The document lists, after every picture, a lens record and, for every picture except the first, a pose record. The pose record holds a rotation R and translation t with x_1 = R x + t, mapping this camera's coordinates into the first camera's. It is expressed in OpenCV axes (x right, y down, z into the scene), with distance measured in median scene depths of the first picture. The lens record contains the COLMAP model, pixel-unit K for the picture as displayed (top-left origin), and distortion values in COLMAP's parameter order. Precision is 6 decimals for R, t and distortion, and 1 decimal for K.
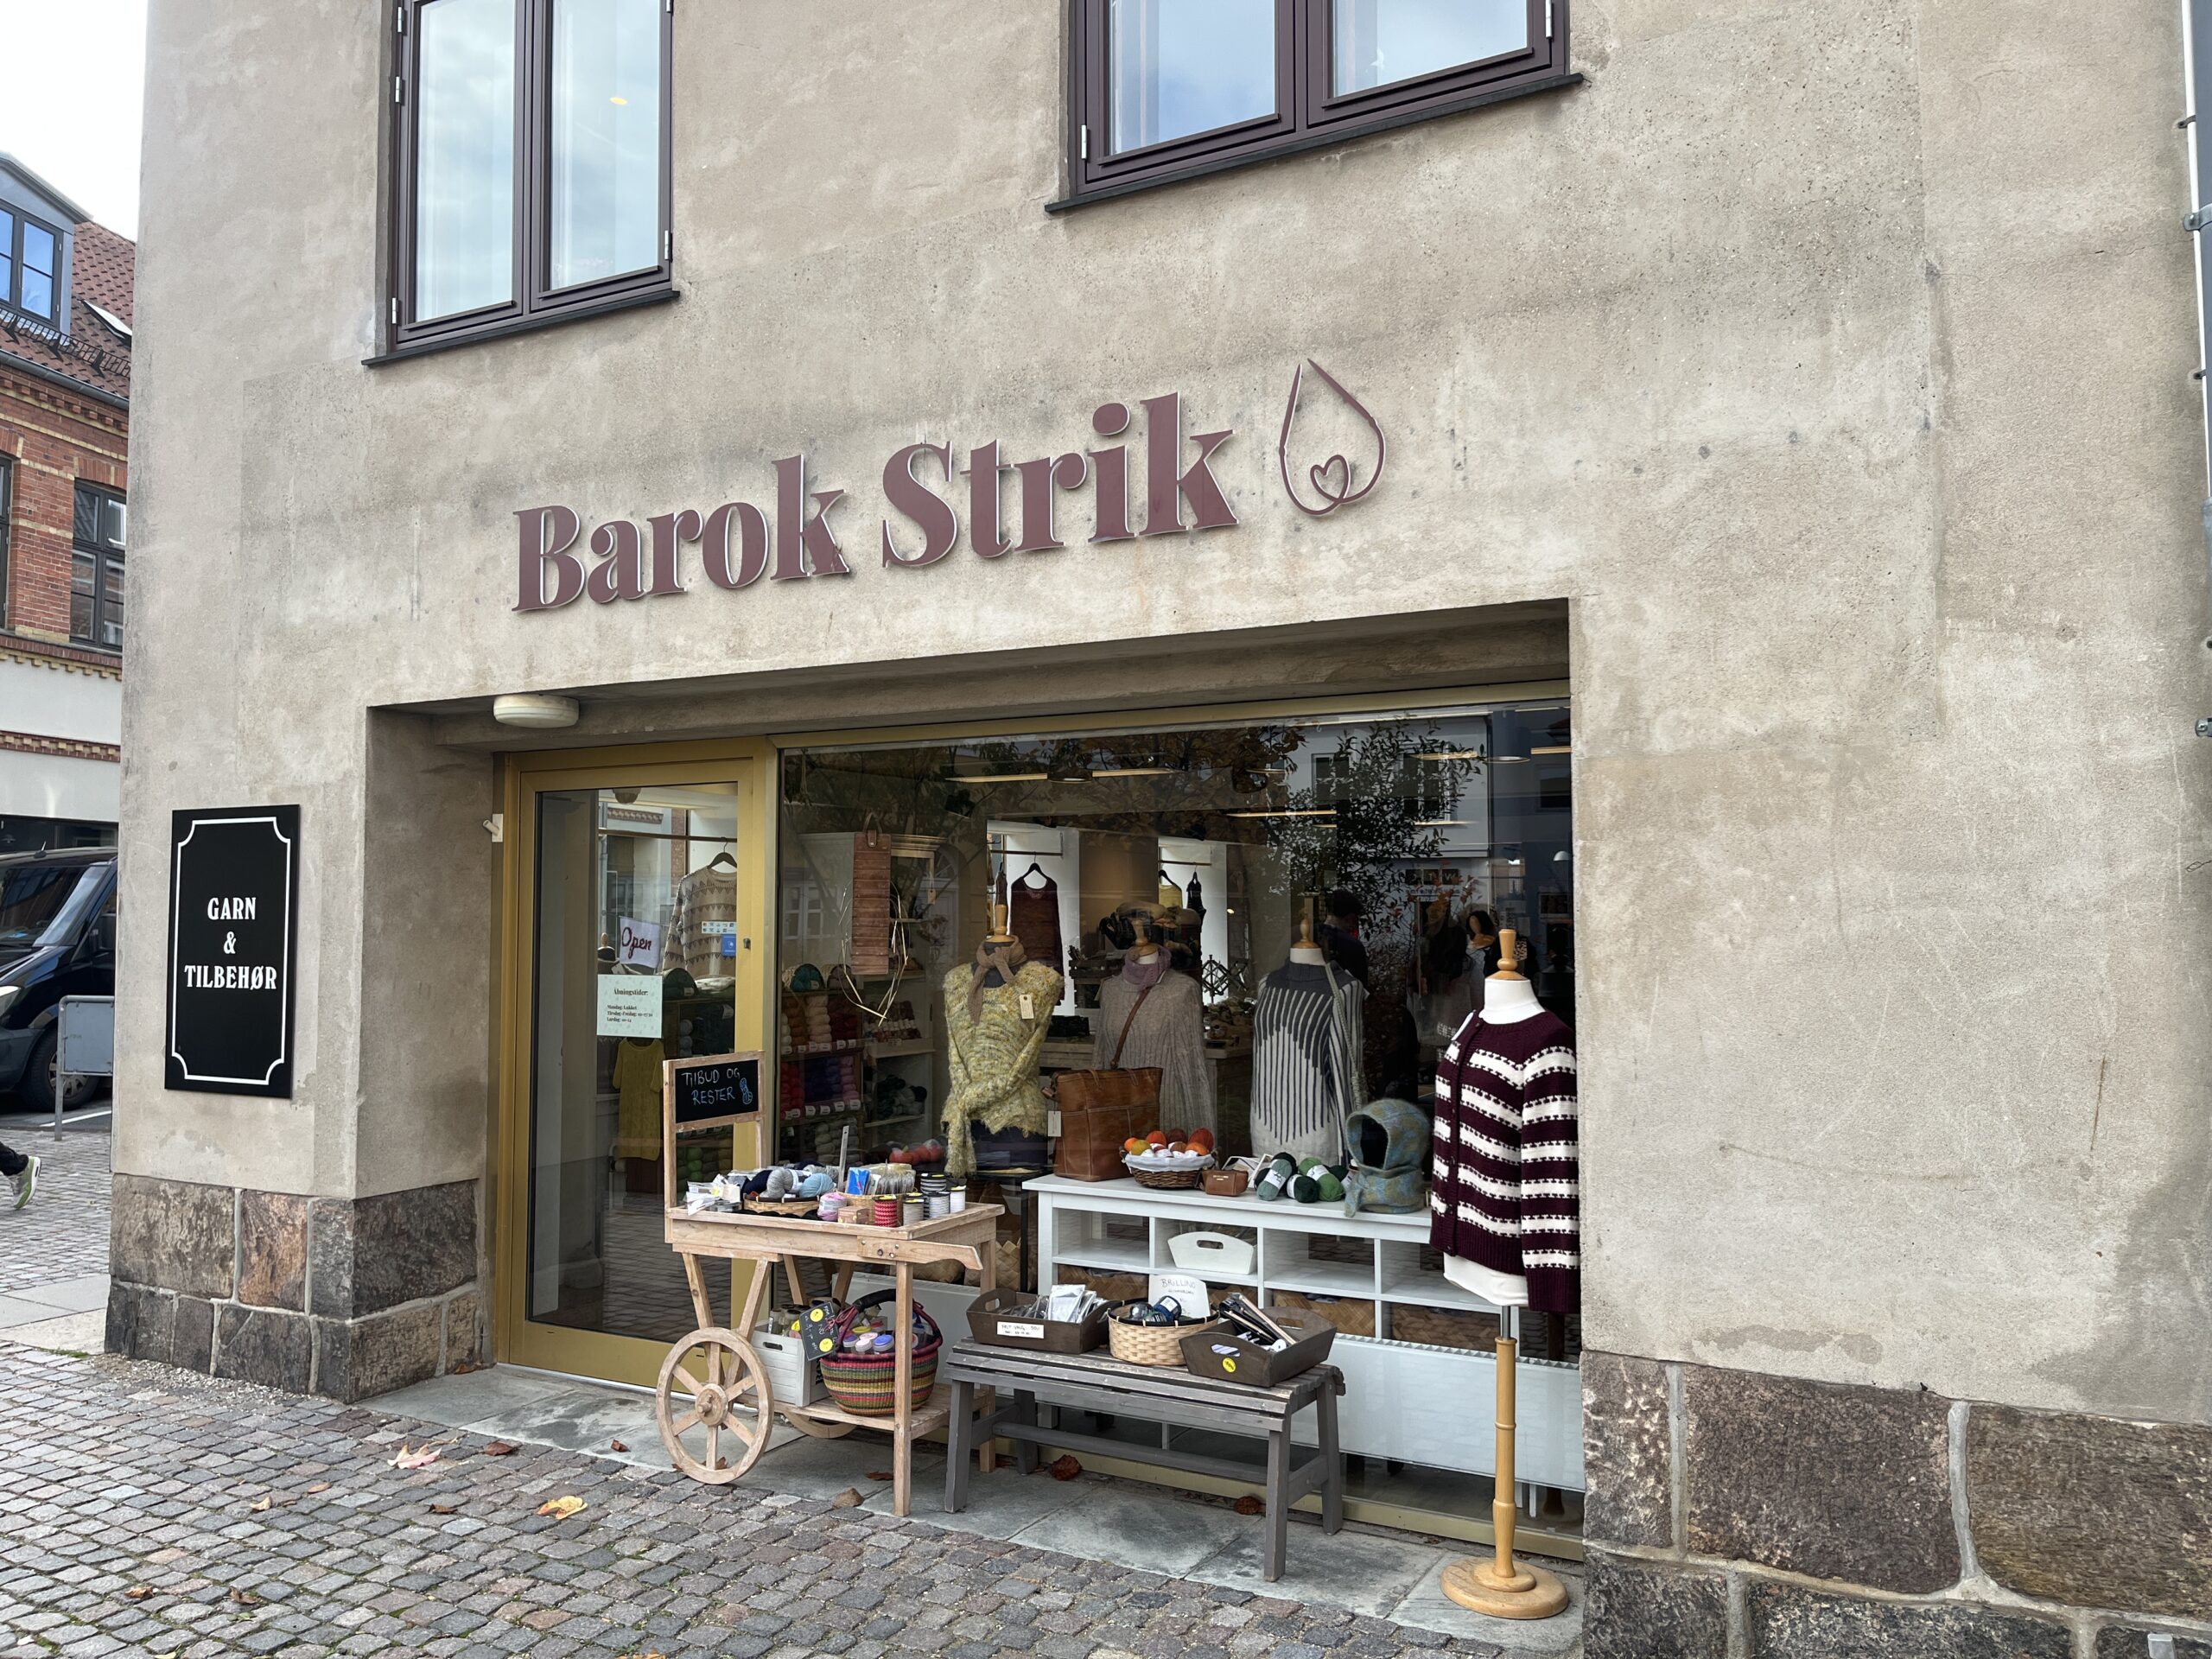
lens RADIAL K [[1688.6, 0, 1109.7], [0, 1688.6, 833.3], [0, 0, 1]] dist [0.053715, -0.086094]
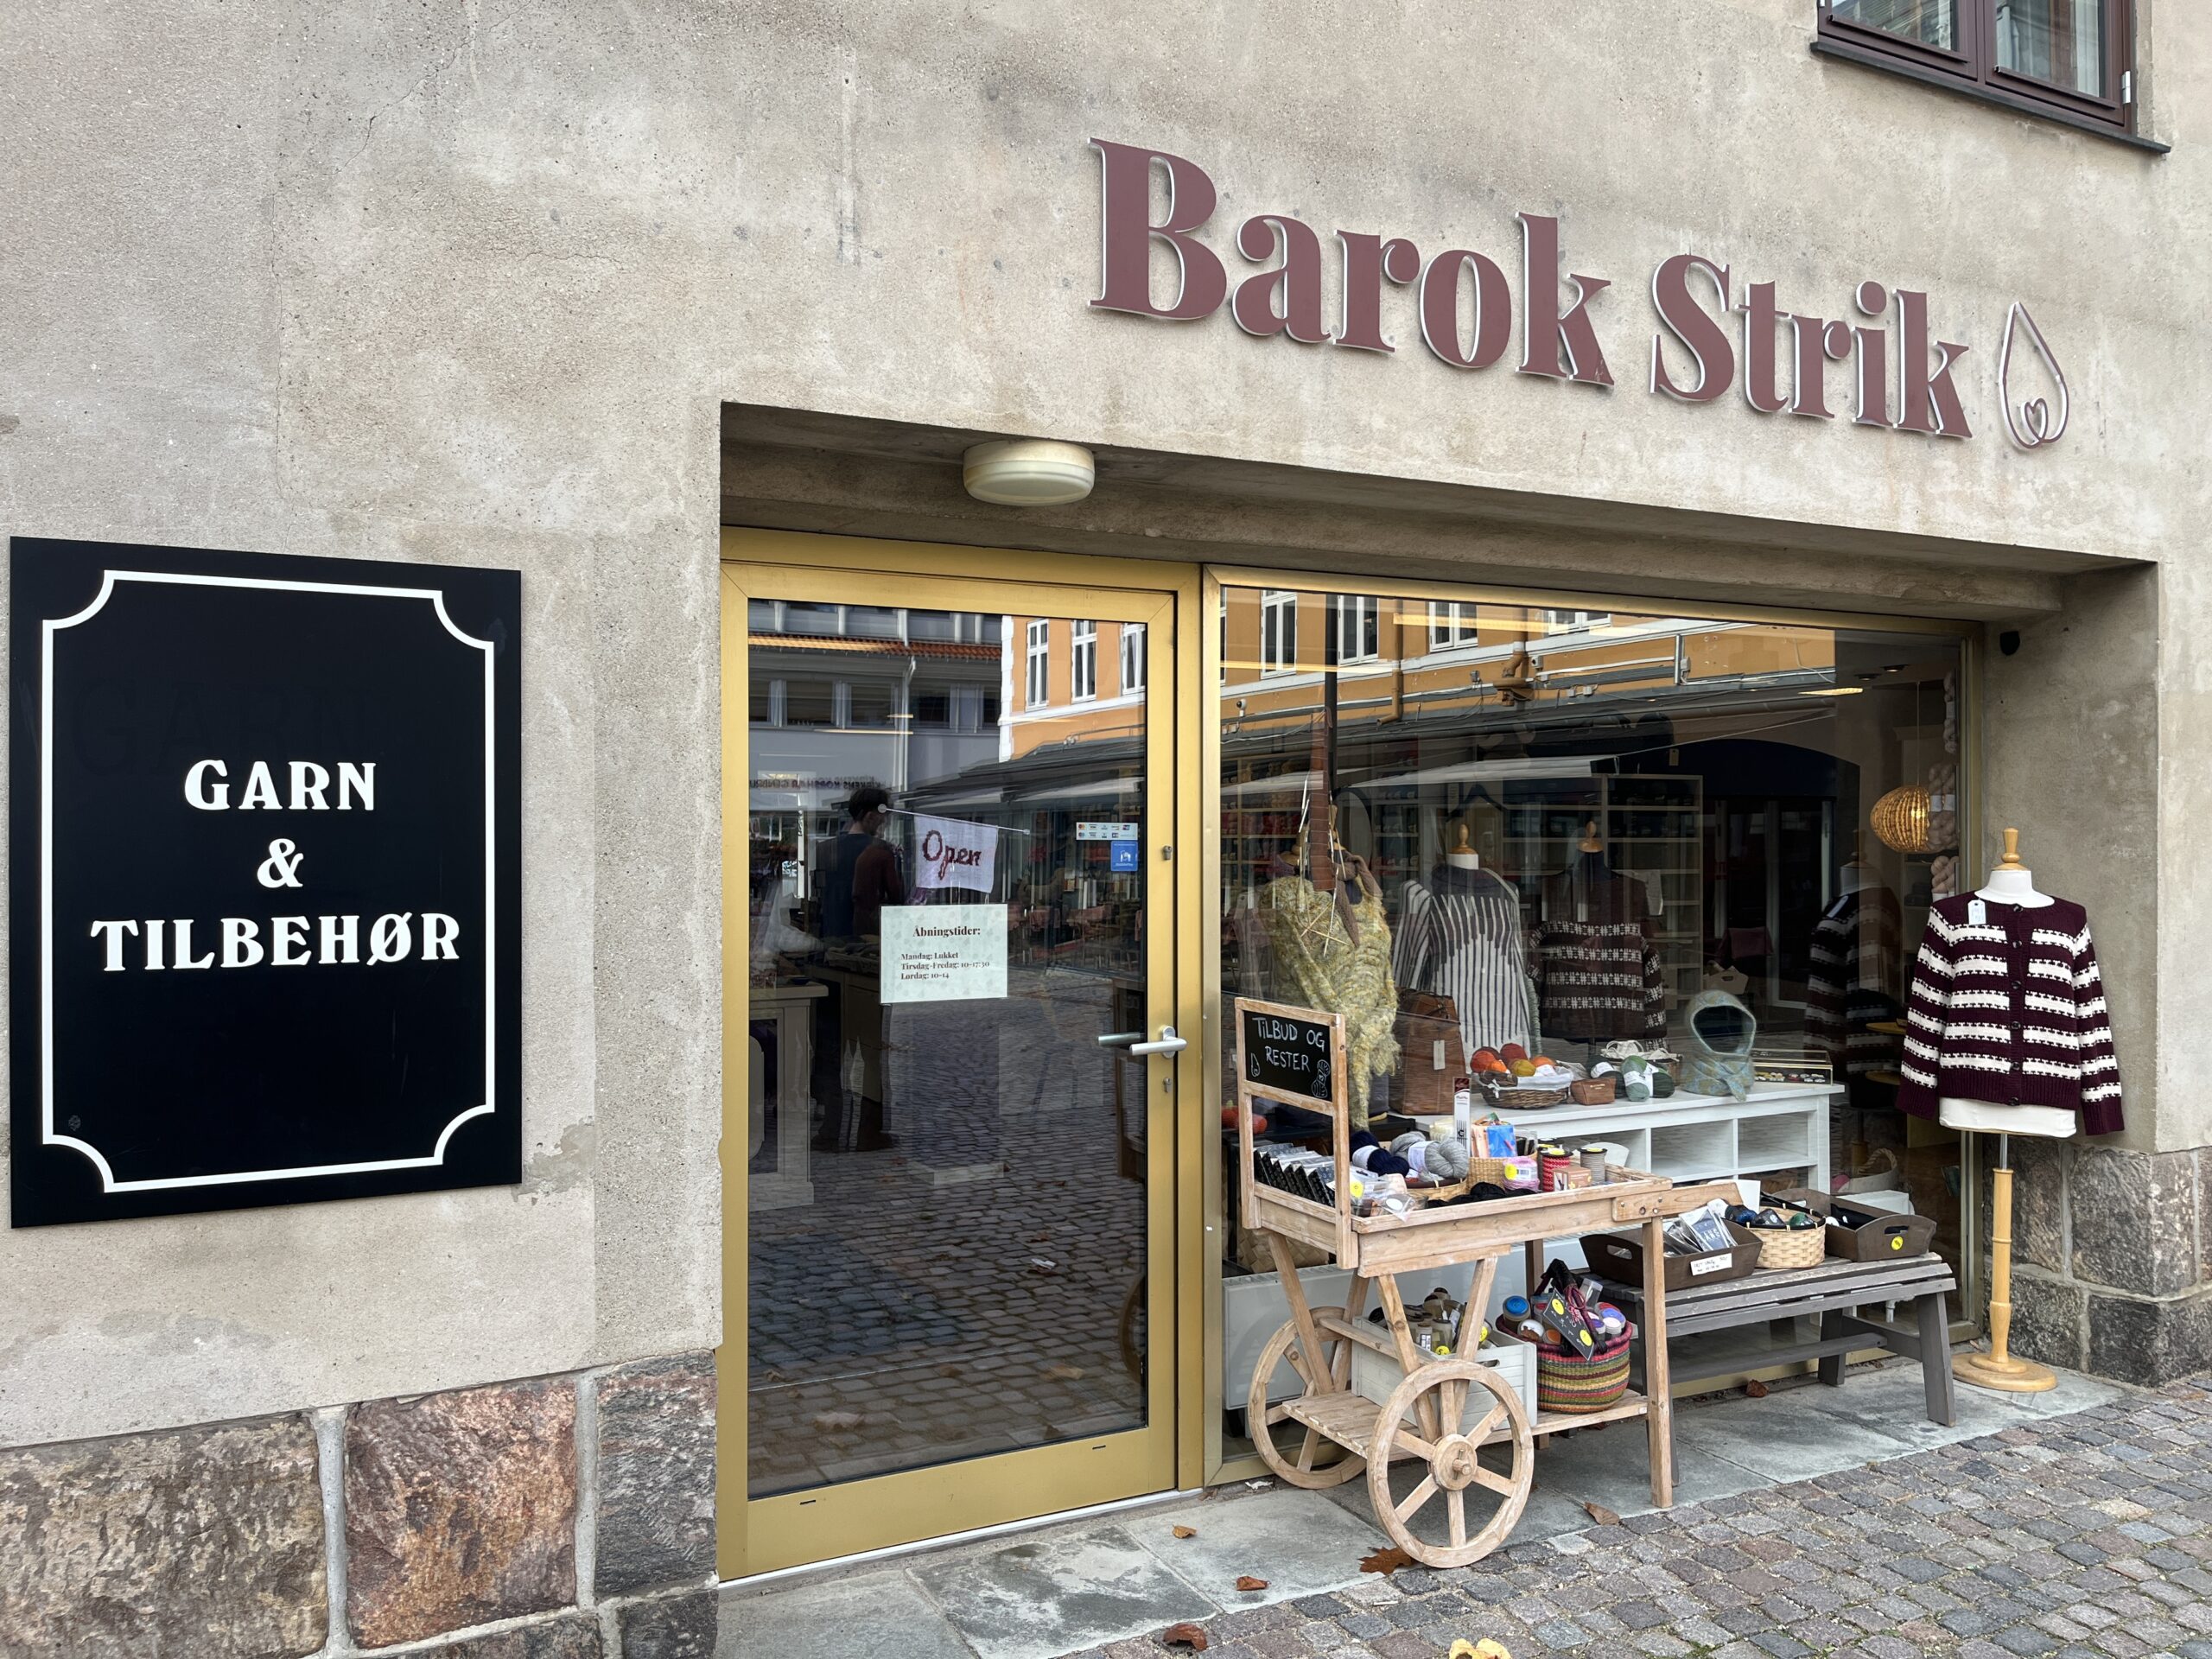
lens RADIAL K [[1688.6, 0, 1097.5], [0, 1688.6, 838.5], [0, 0, 1]] dist [0.053715, -0.086094]
pose [[0.568410, -0.000765, 0.822745, -0.895413], [-0.038096, 0.998903, 0.027248, 0.044848], [-0.821863, -0.046831, 0.567757, 0.683128]]
